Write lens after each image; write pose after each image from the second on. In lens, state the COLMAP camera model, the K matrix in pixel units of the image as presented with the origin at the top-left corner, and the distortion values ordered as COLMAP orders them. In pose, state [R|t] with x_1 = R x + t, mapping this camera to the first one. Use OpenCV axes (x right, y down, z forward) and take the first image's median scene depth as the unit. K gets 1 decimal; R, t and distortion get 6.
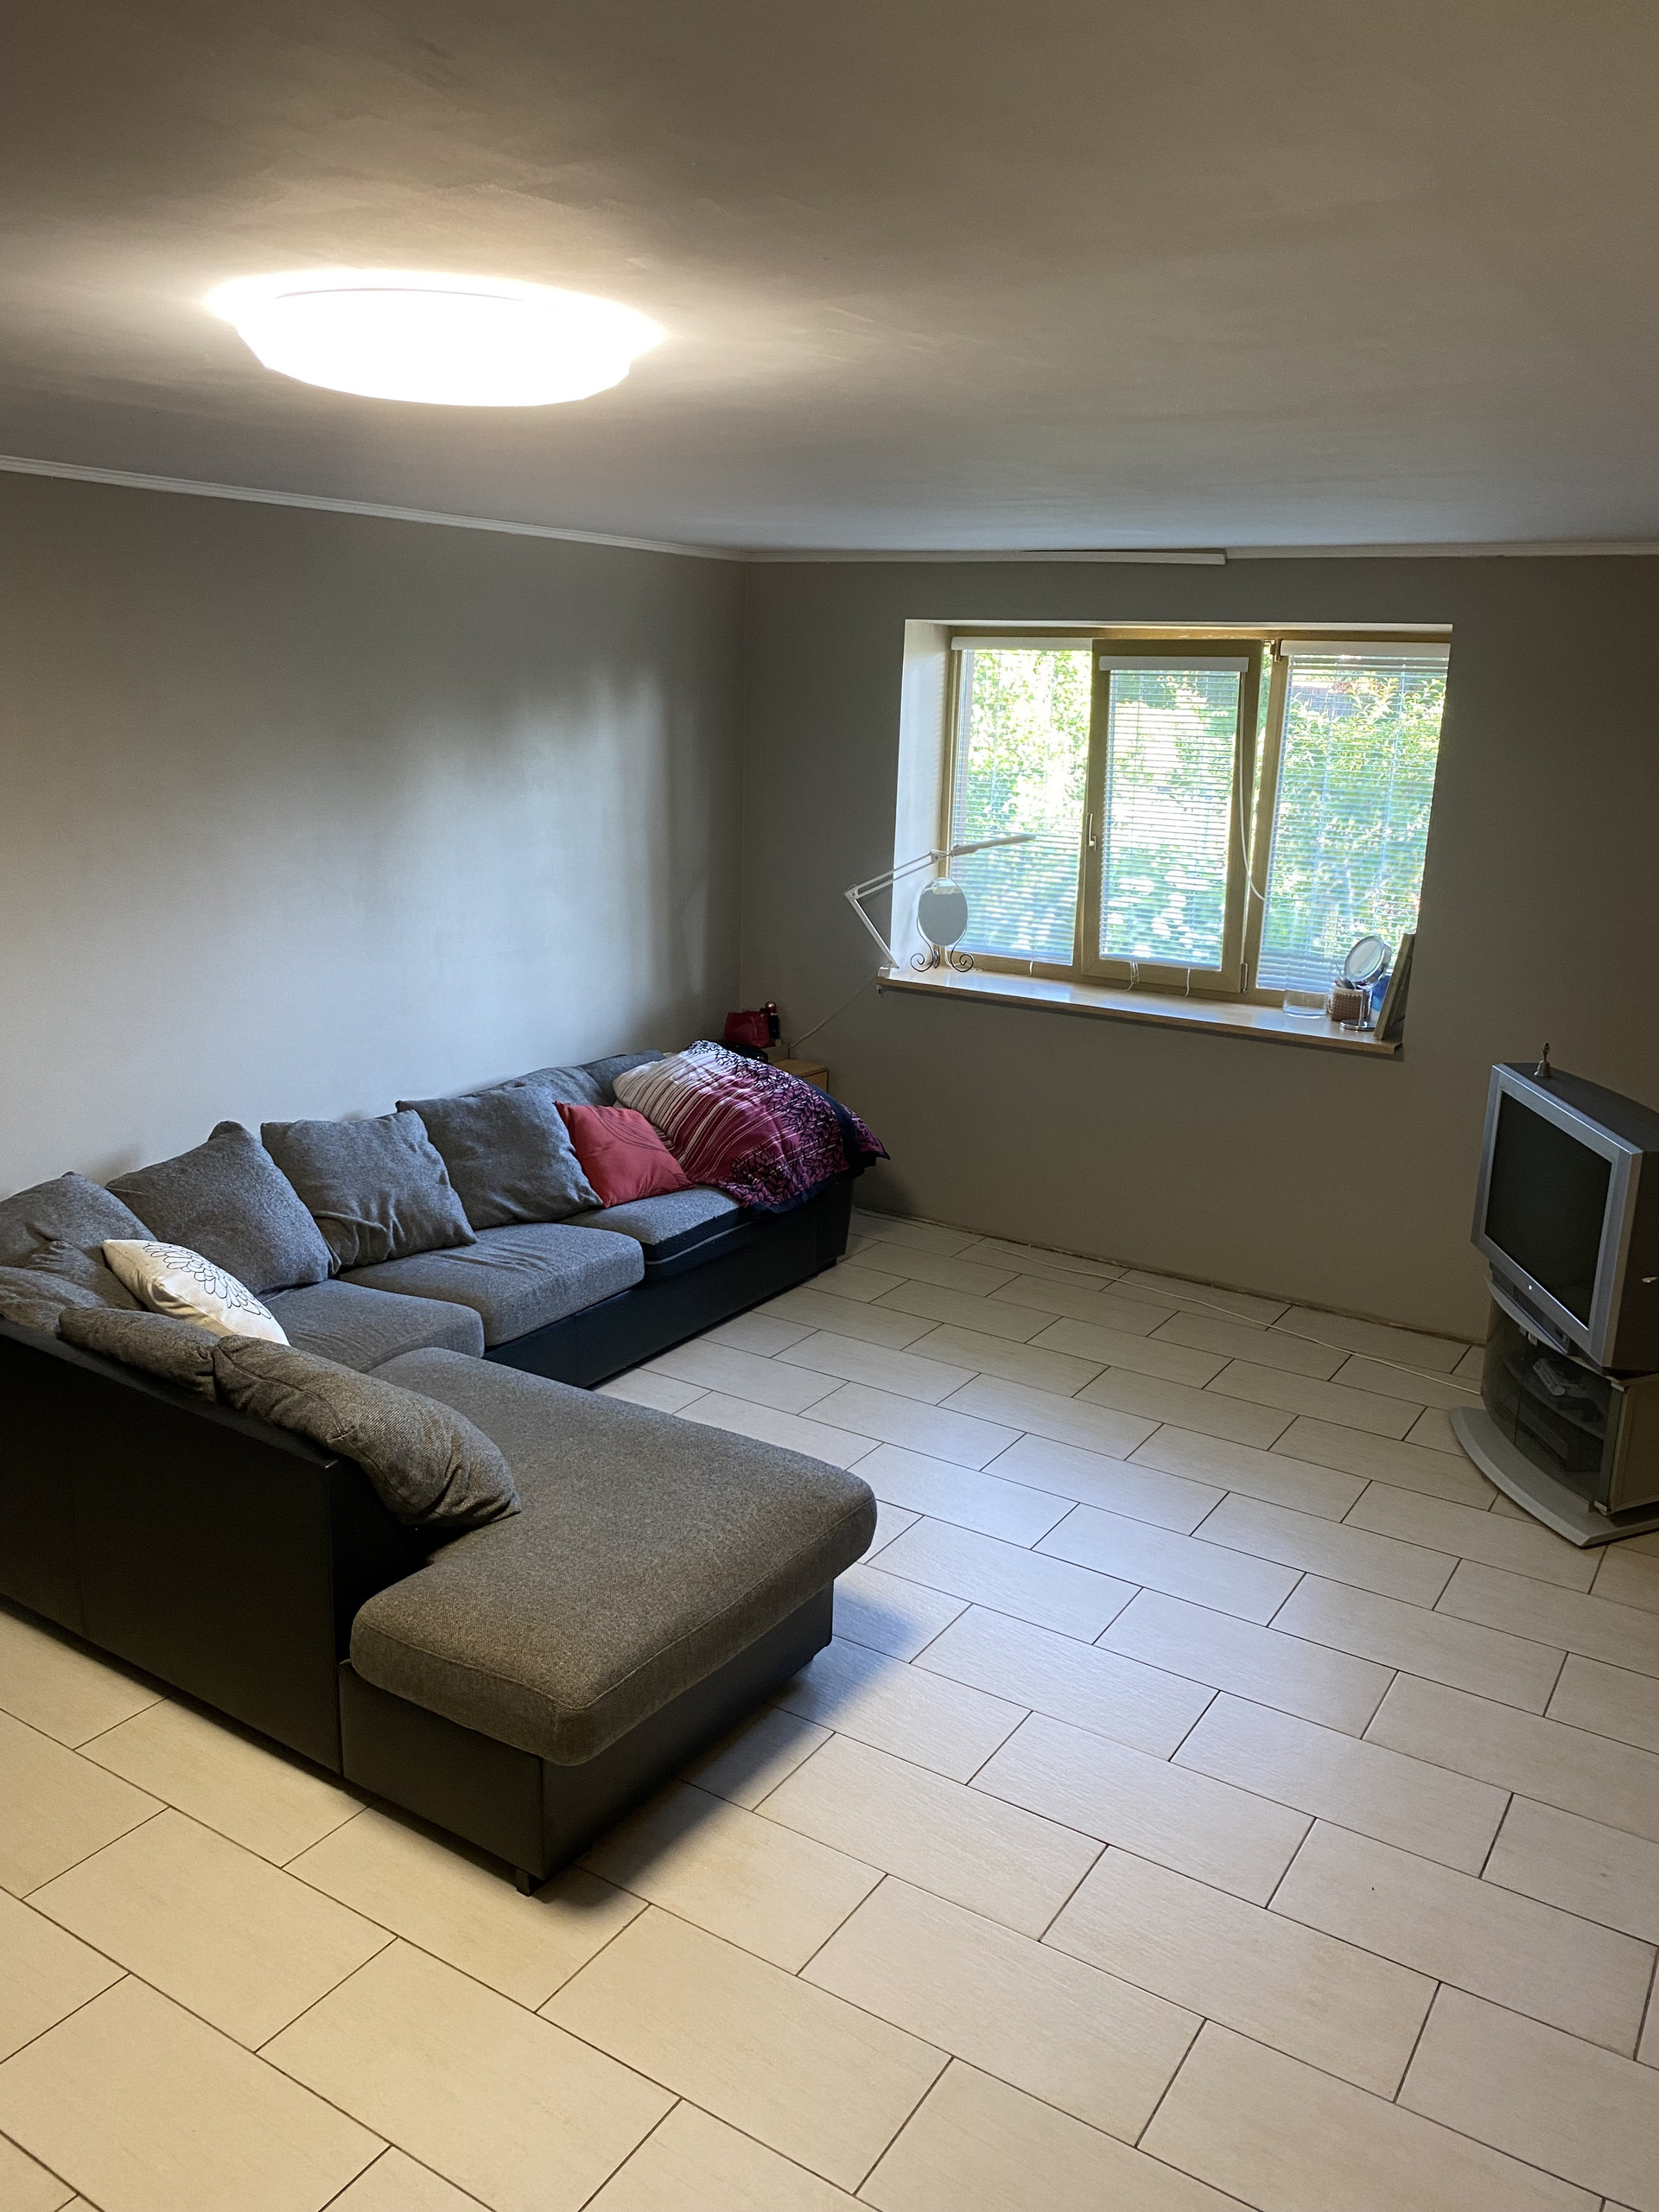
lens RADIAL K [[1682.9, 0, 836.1], [0, 1682.9, 1115.6], [0, 0, 1]] dist [0.034190, -0.017942]
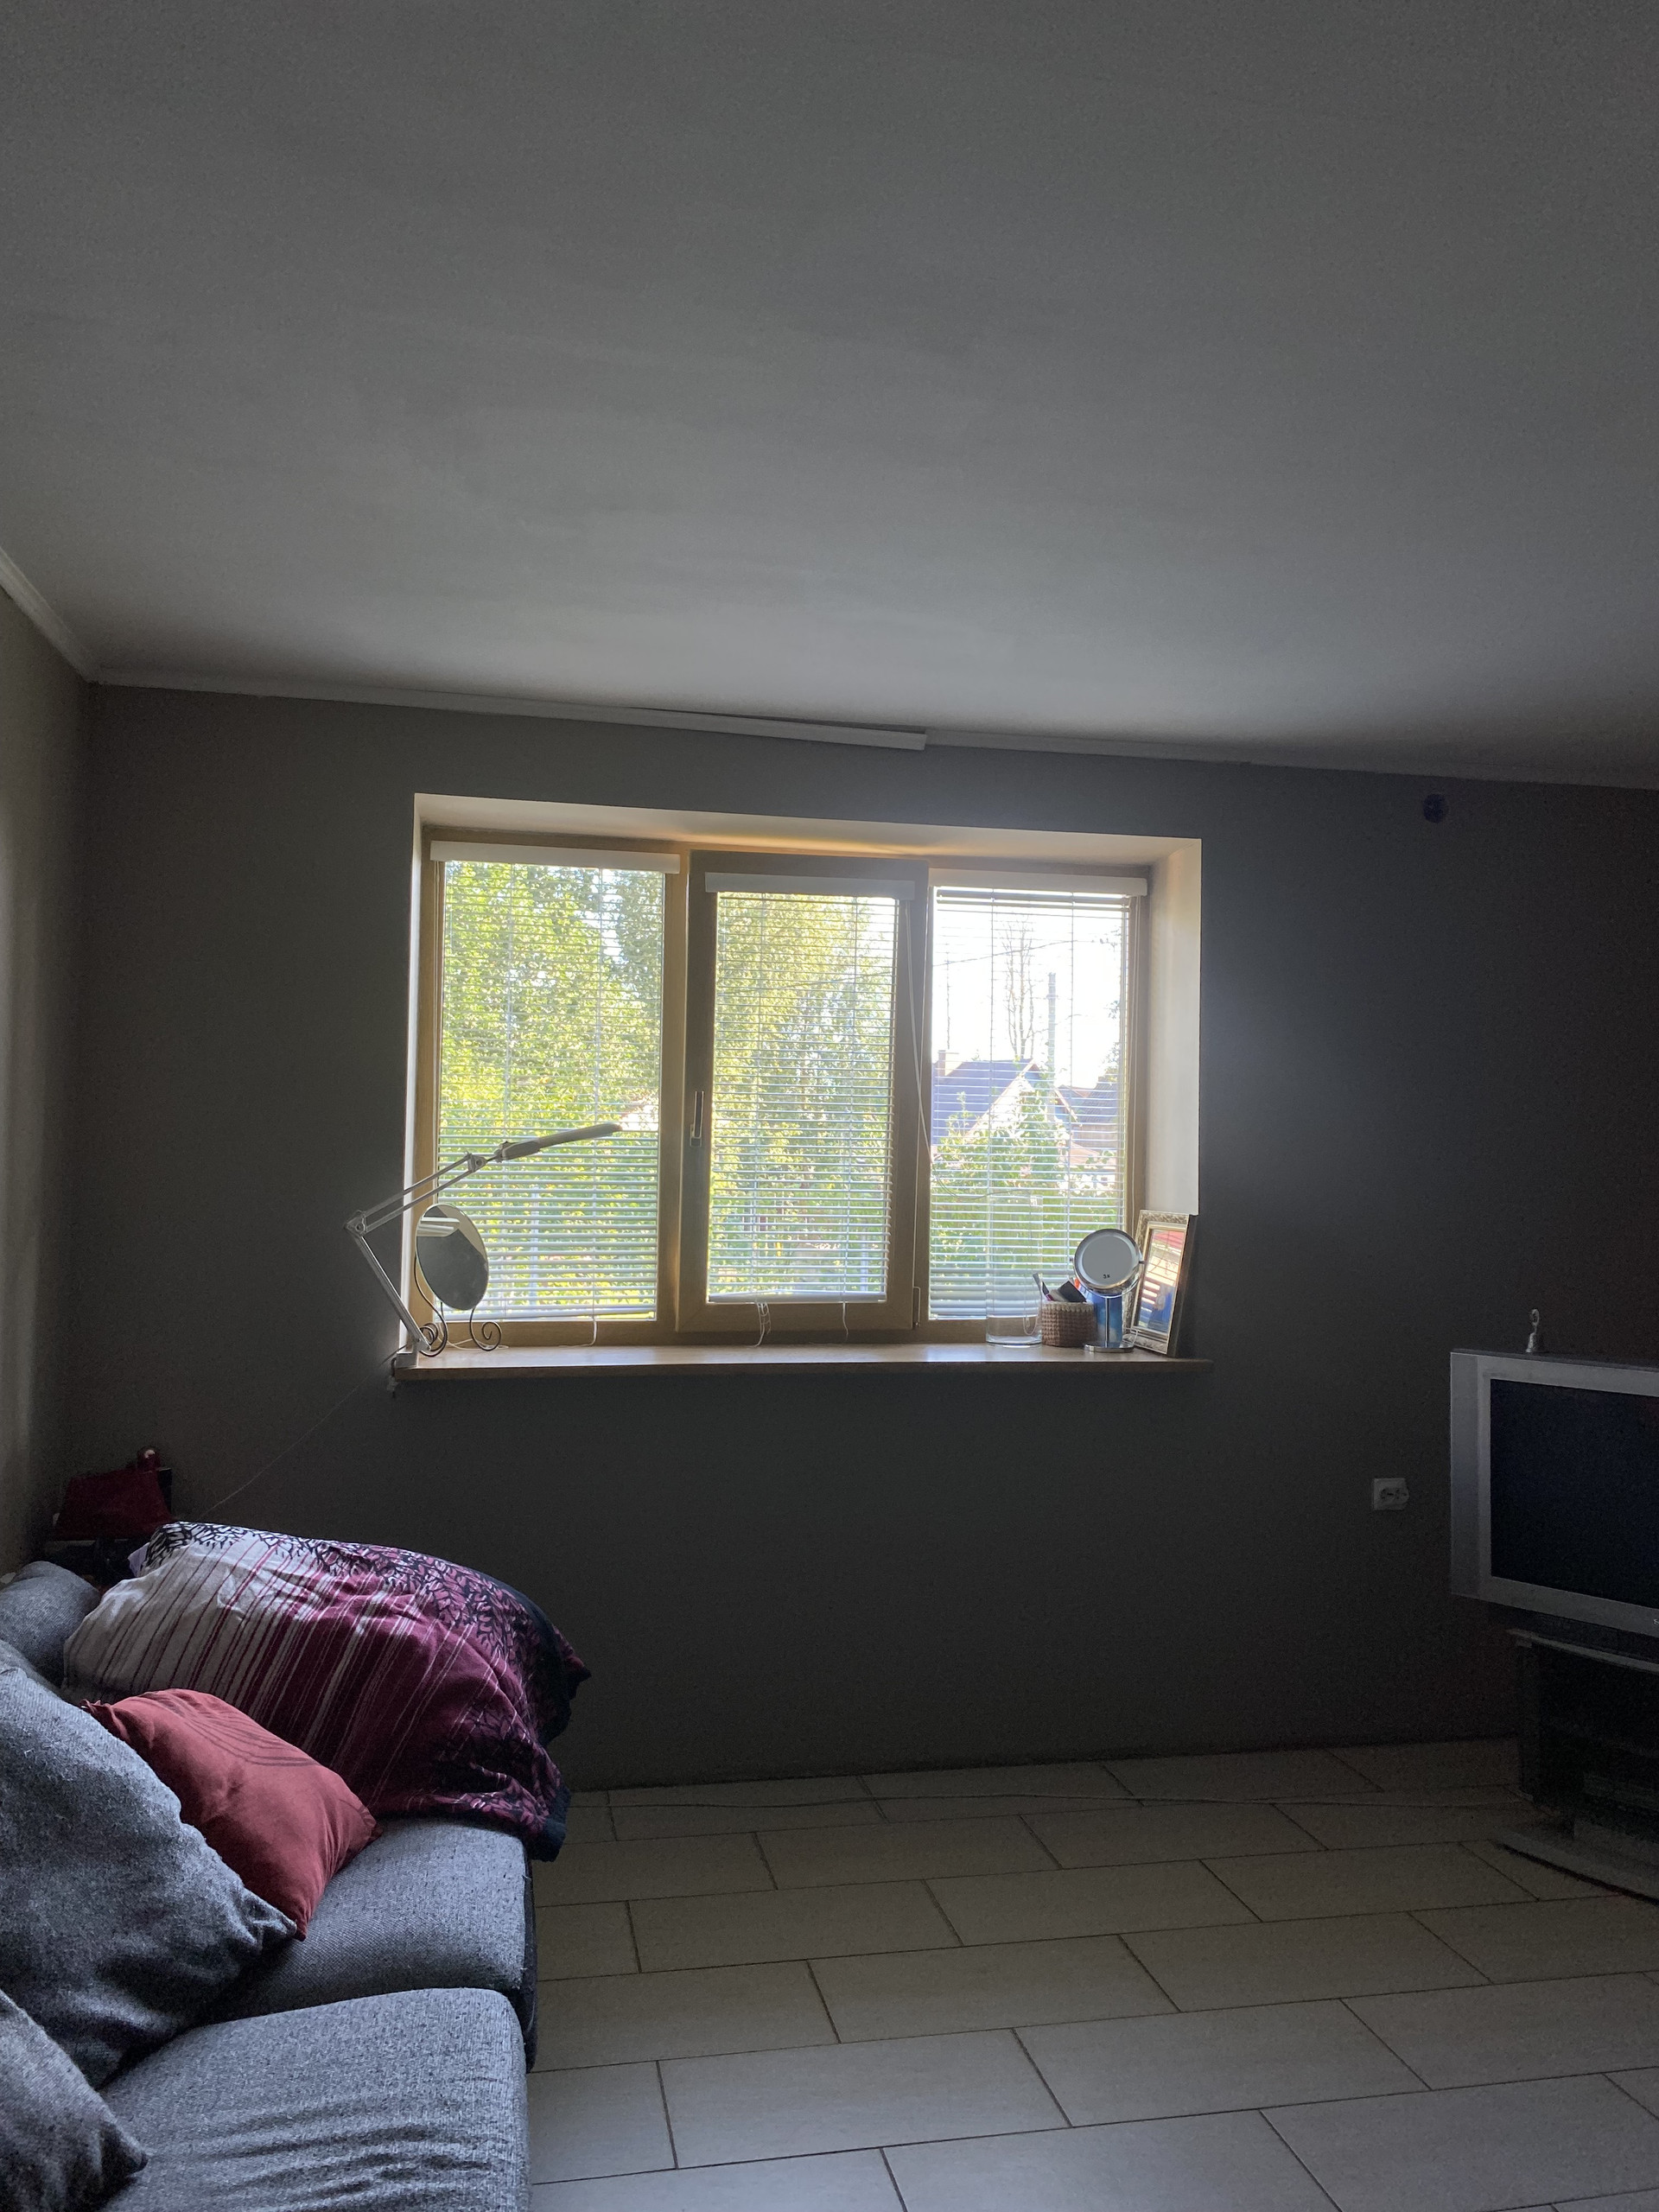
lens RADIAL K [[1682.9, 0, 828.3], [0, 1682.9, 1084.5], [0, 0, 1]] dist [0.034190, -0.017942]
pose [[0.712015, 0.016636, 0.701967, -0.300030], [0.179708, 0.962105, -0.205082, -0.032468], [-0.678778, 0.272171, 0.682044, 0.510975]]
